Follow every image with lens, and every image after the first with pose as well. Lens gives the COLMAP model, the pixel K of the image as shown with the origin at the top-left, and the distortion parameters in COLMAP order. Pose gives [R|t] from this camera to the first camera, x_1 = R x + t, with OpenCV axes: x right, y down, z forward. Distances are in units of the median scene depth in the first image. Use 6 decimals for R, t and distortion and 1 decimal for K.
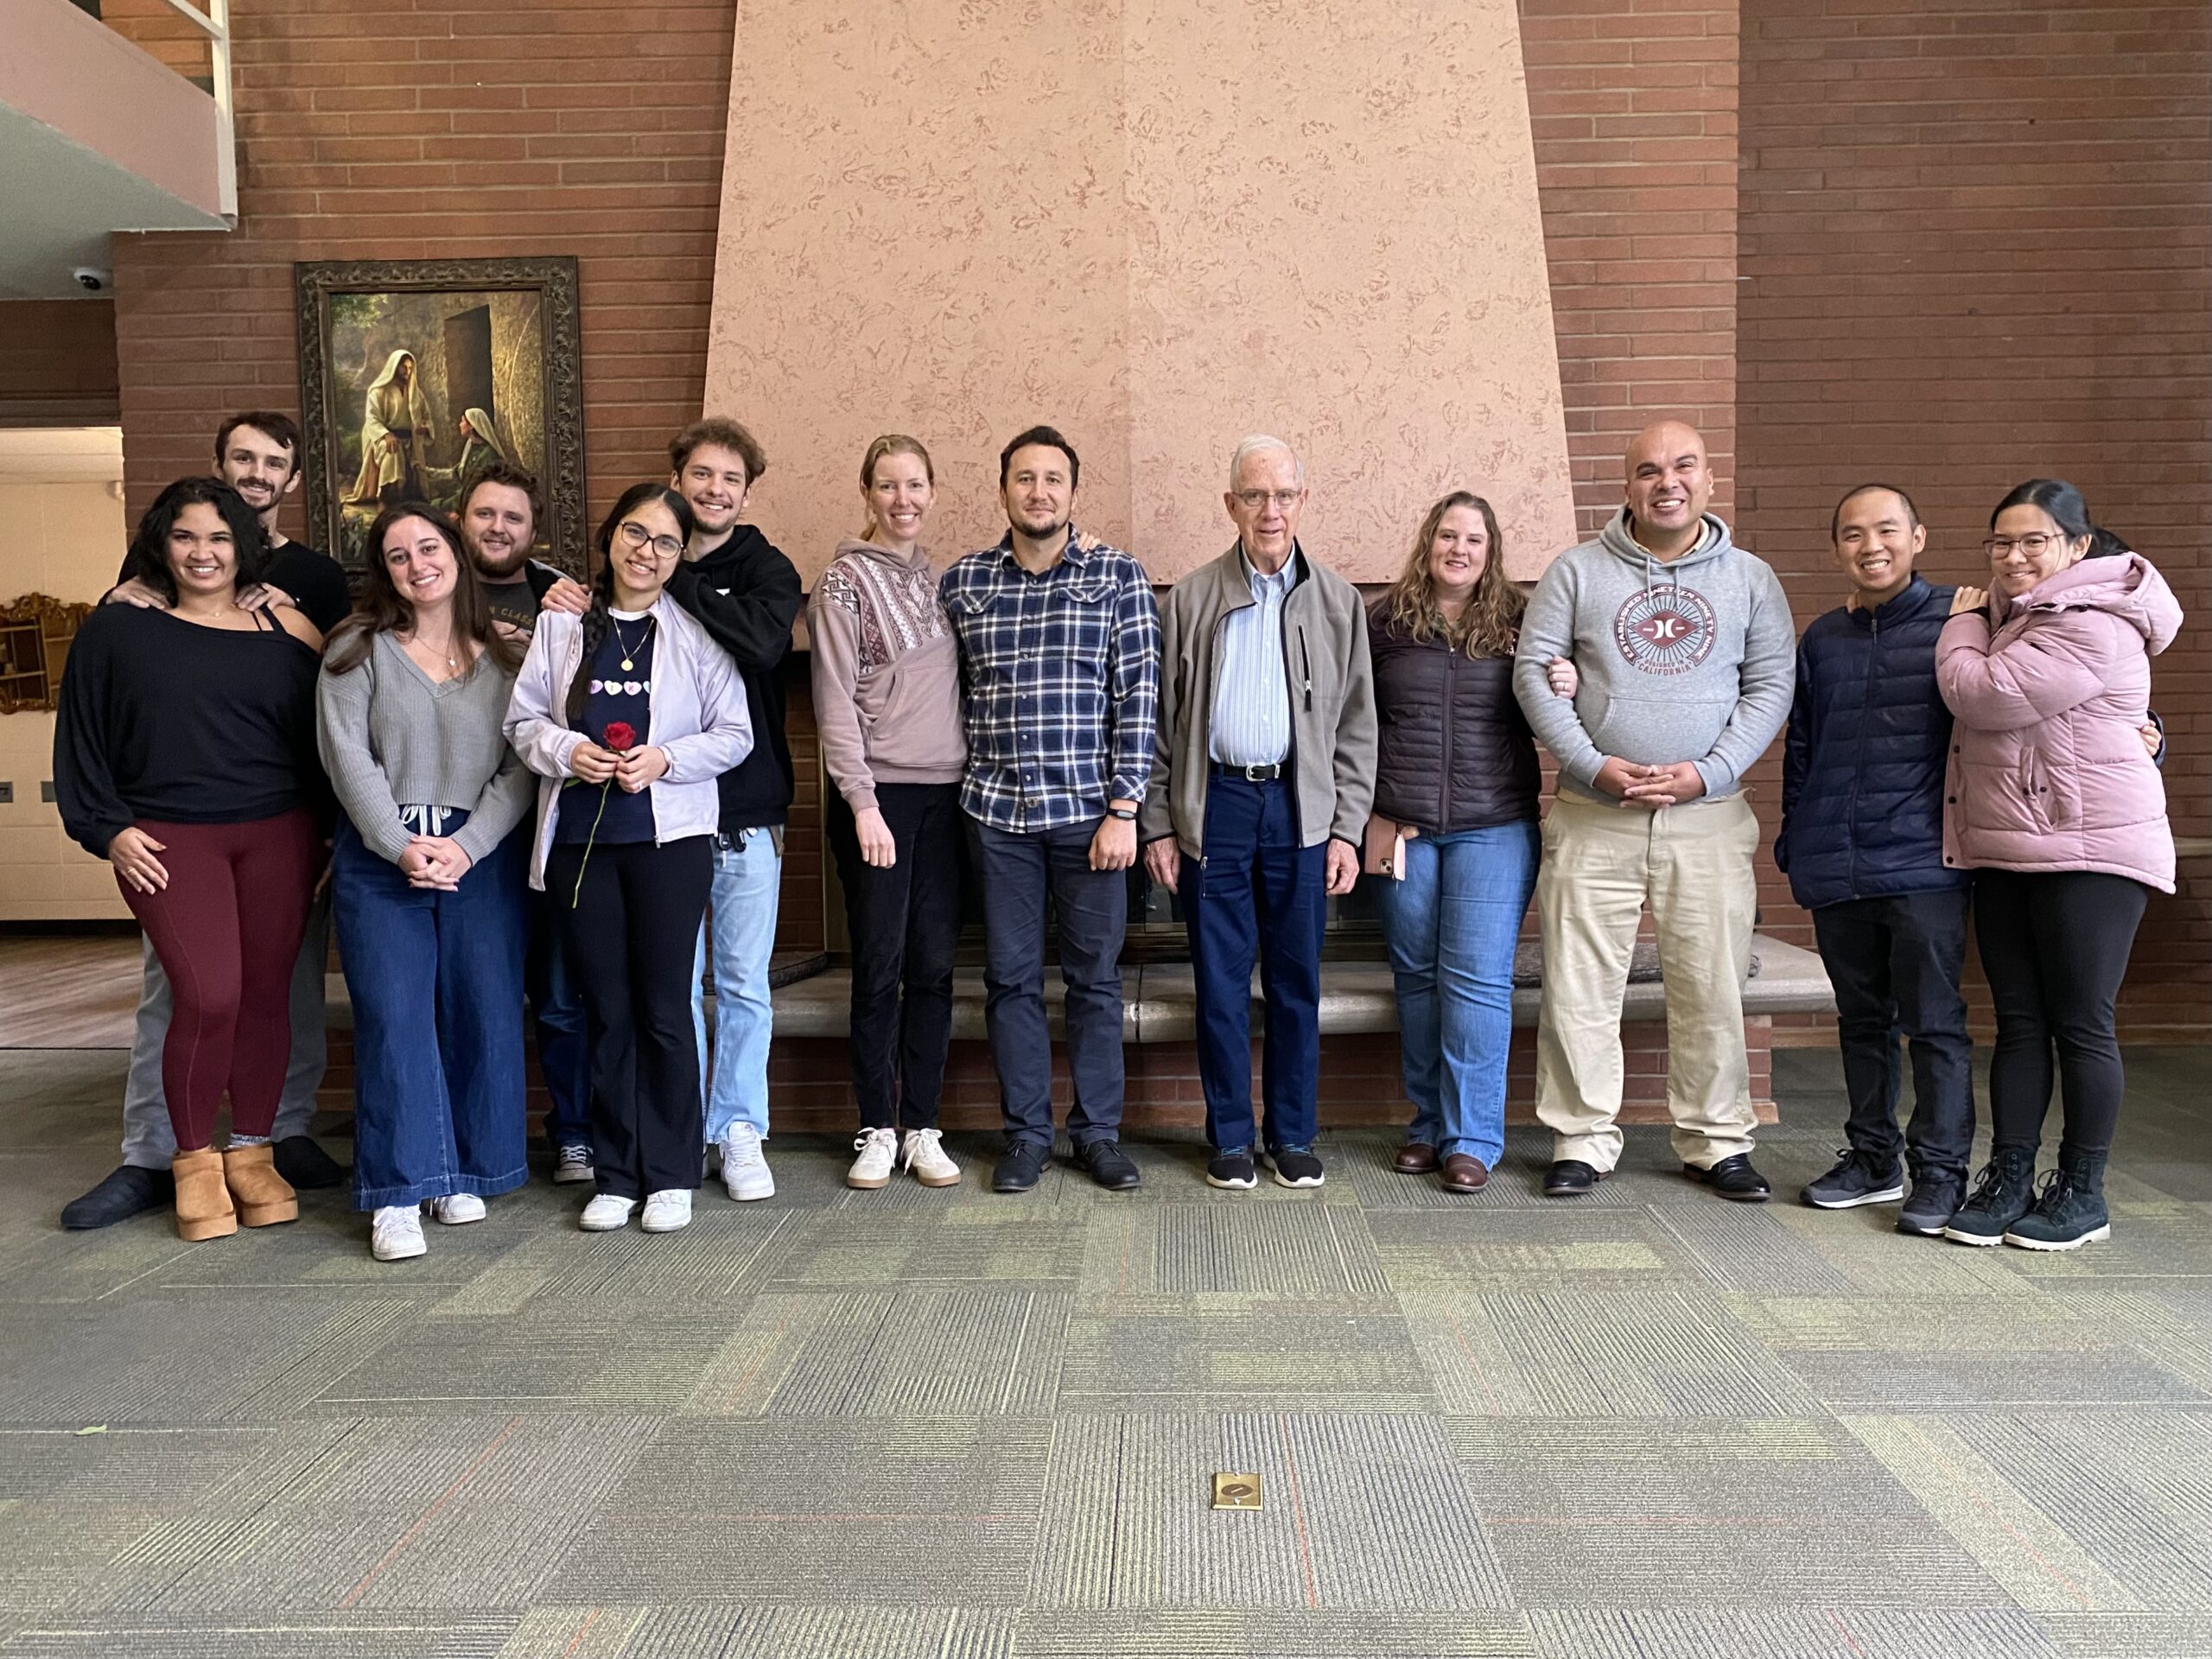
lens RADIAL K [[1776.0, 0, 1134.2], [0, 1776.0, 836.6], [0, 0, 1]] dist [0.001277, 0.001986]
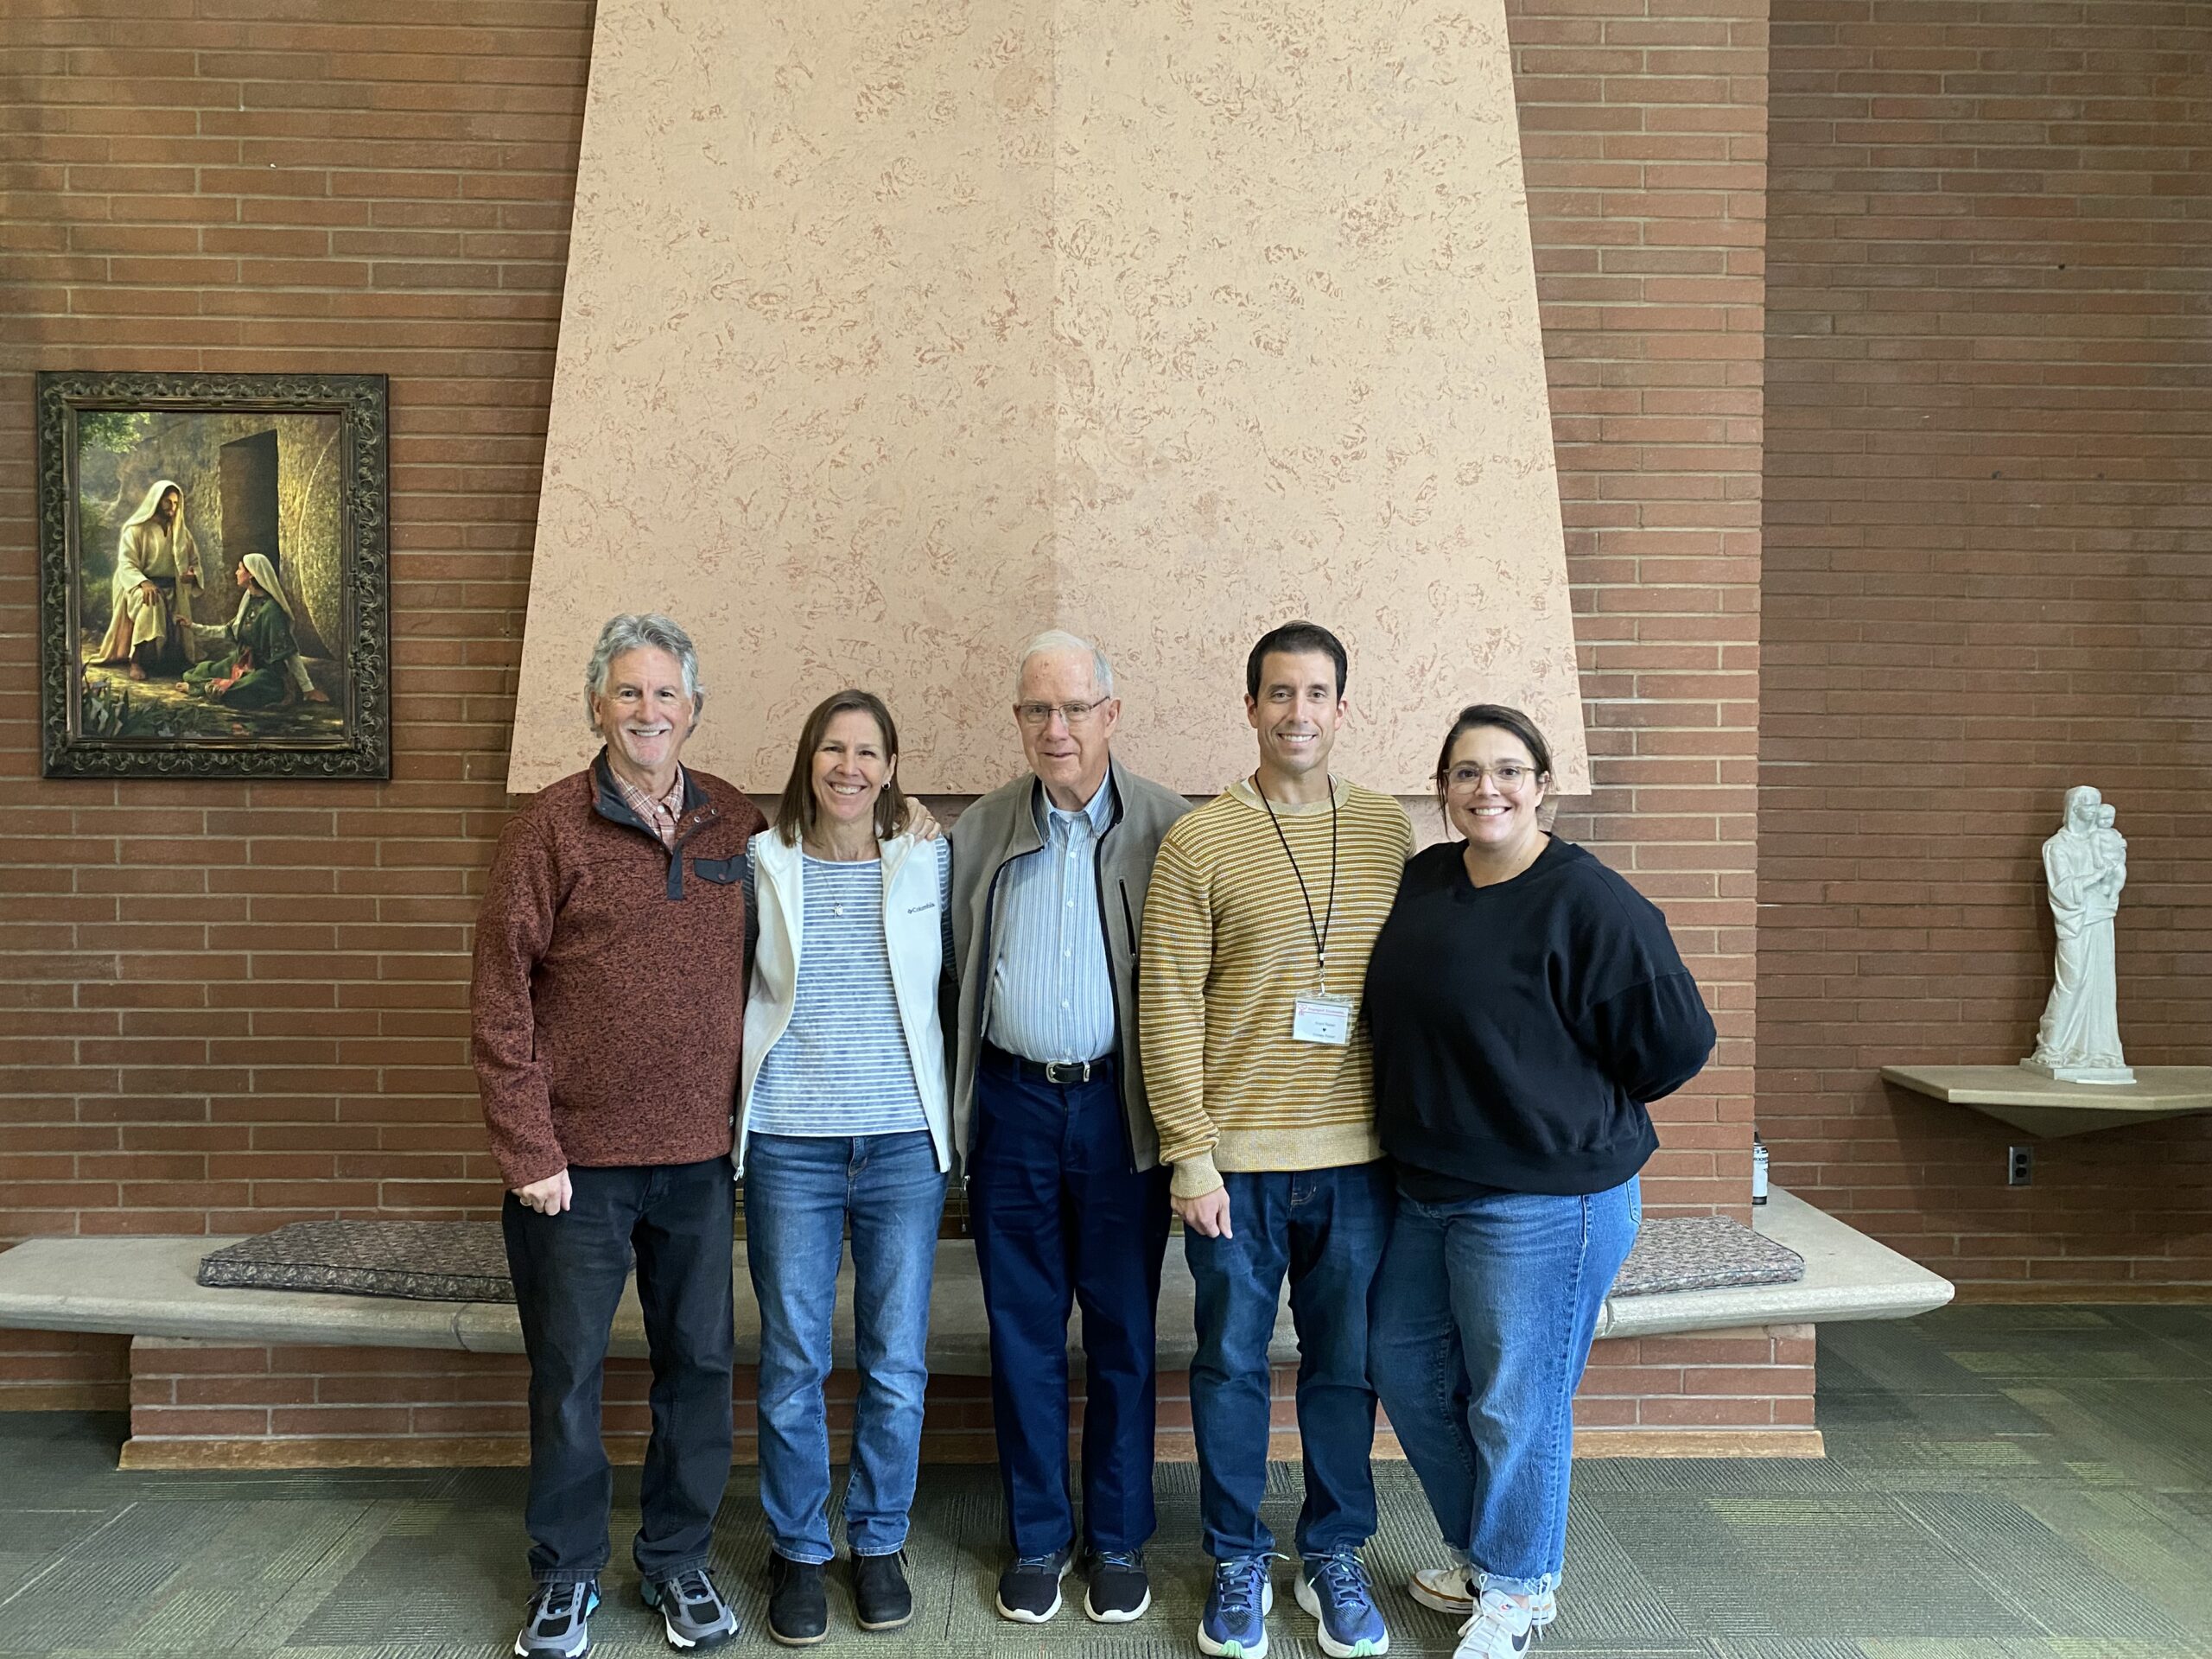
lens RADIAL K [[1692.8, 0, 1106.0], [0, 1692.8, 829.5], [0, 0, 1]] dist [0.029840, -0.034193]
pose [[0.998821, 0.016911, 0.045510, -0.011916], [-0.015060, 0.999057, -0.040717, -0.089590], [-0.046155, 0.039983, 0.998134, 0.206136]]
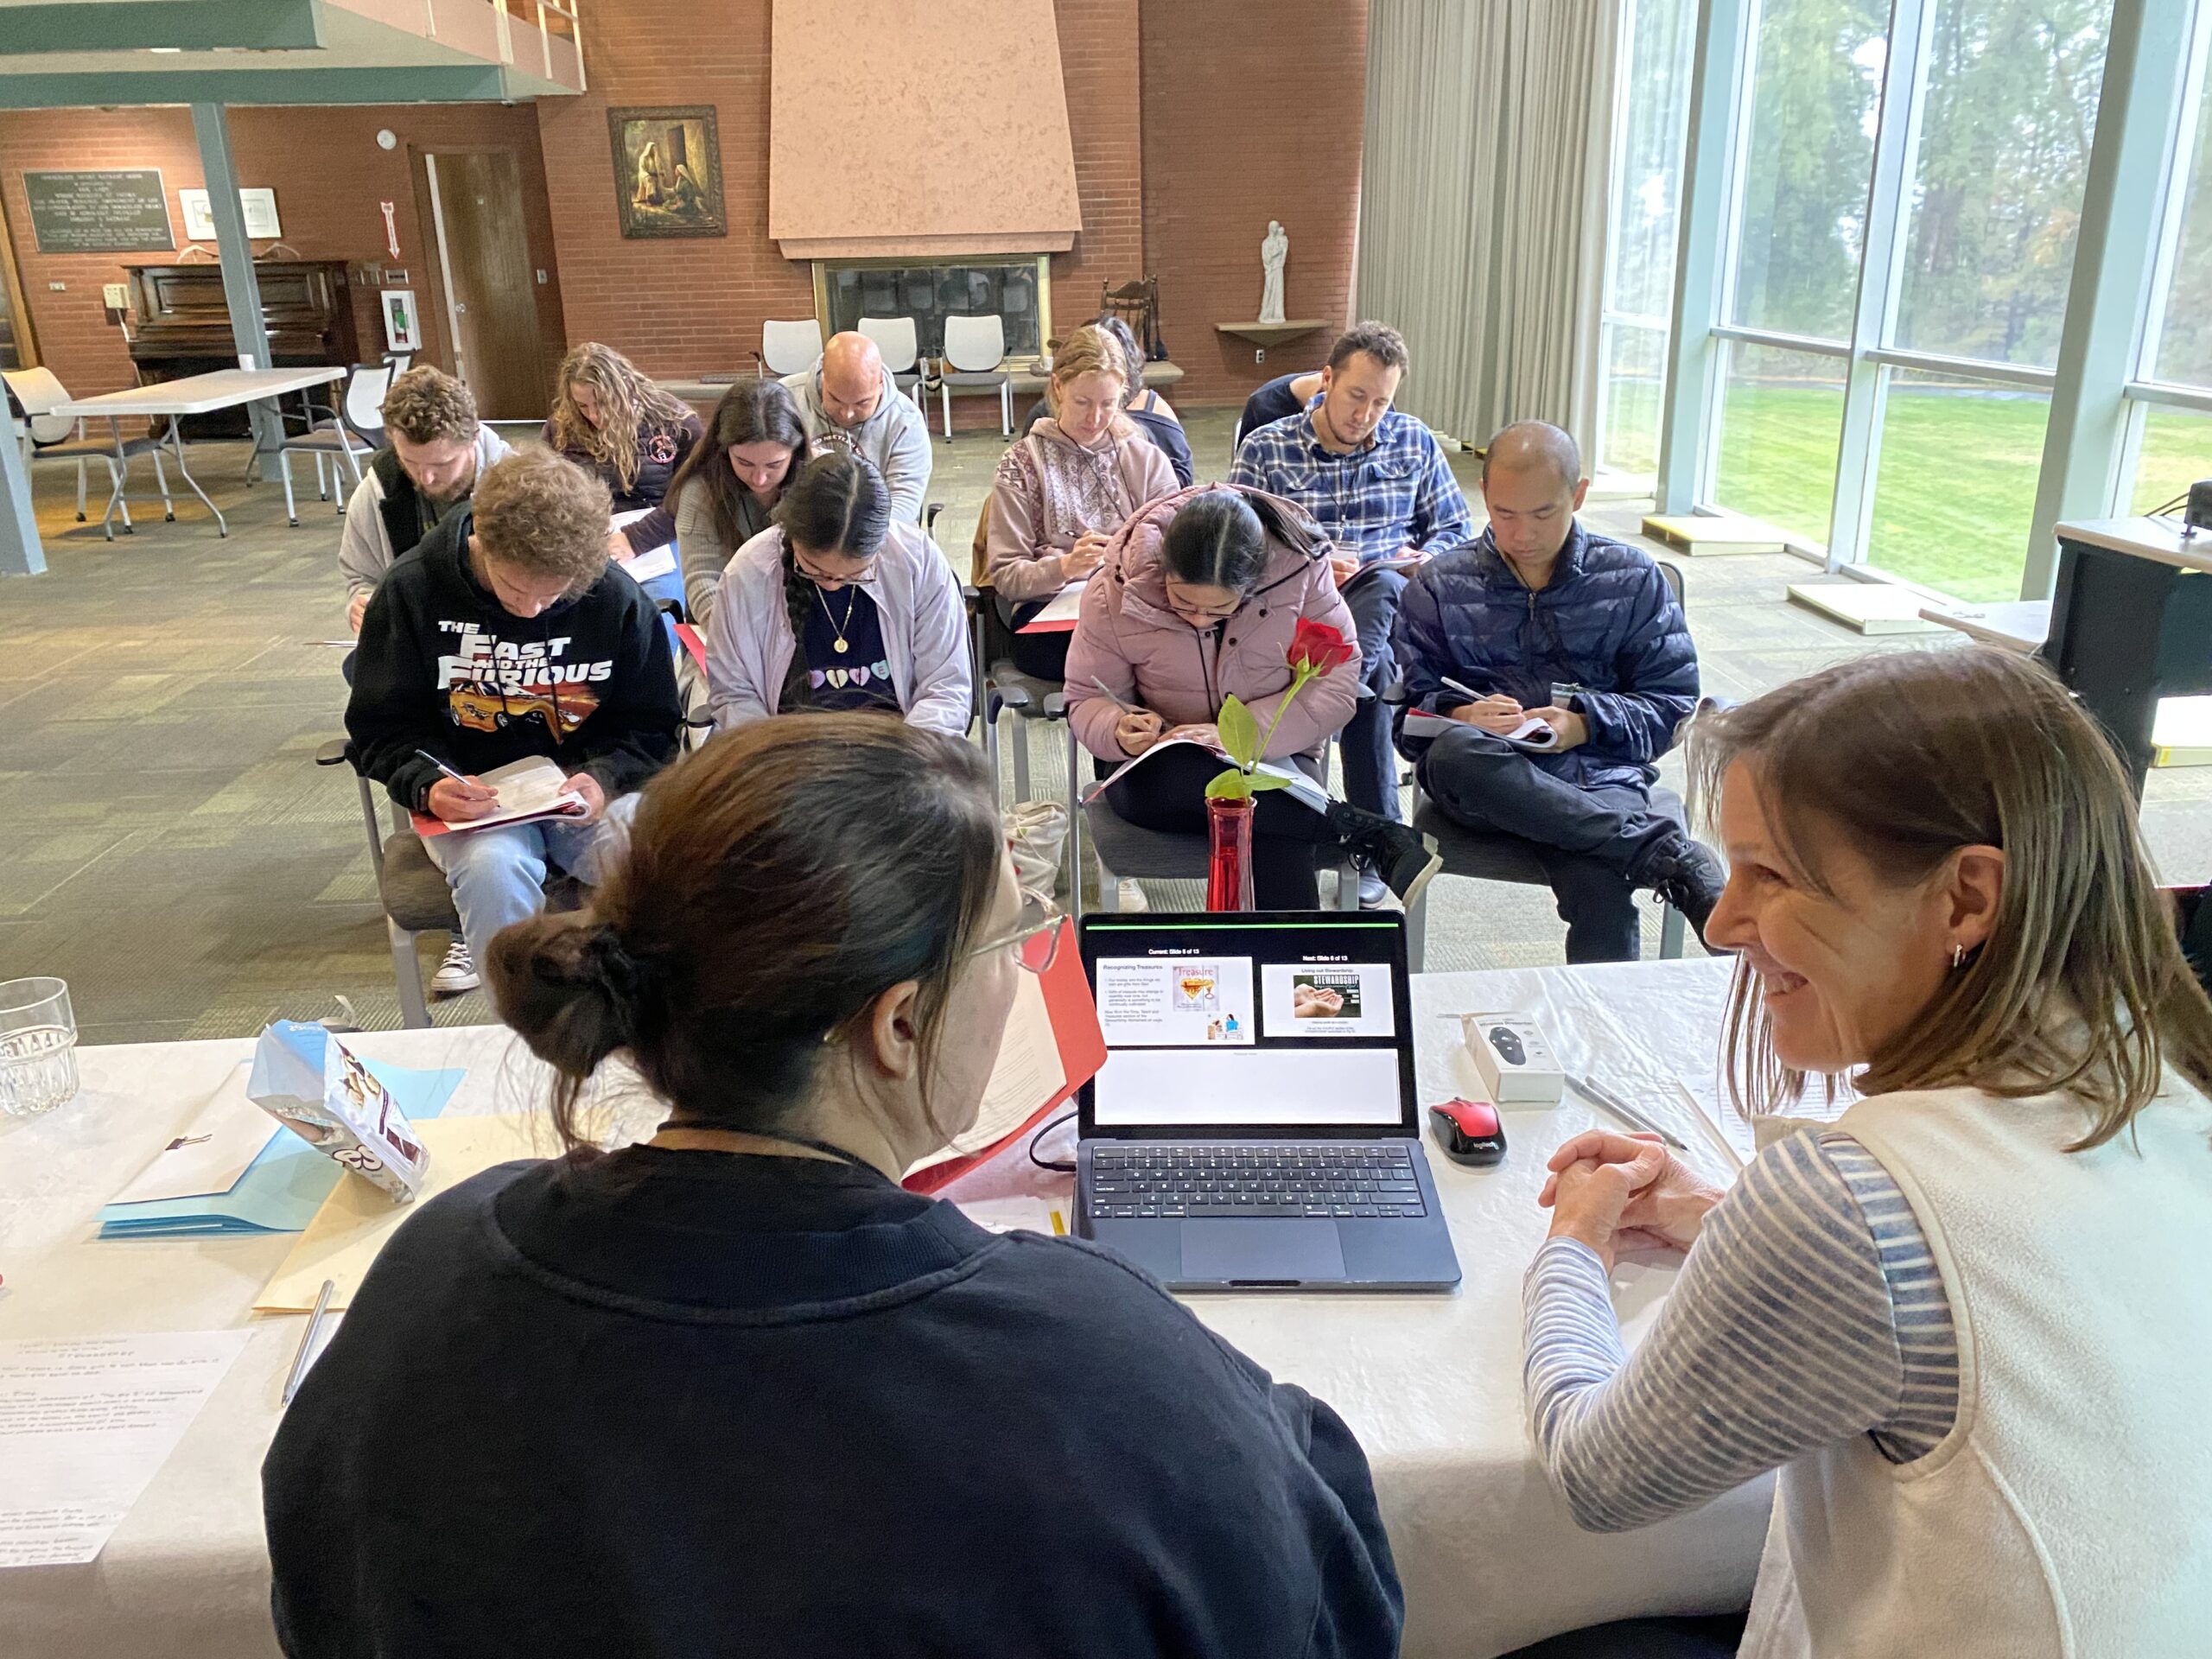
lens RADIAL K [[1732.1, 0, 1115.3], [0, 1732.1, 824.4], [0, 0, 1]] dist [0.027190, -0.042668]
pose [[0.995569, -0.040951, 0.084646, 0.025255], [0.016787, 0.963131, 0.268510, 0.028378], [-0.092521, -0.265899, 0.959551, -1.930367]]
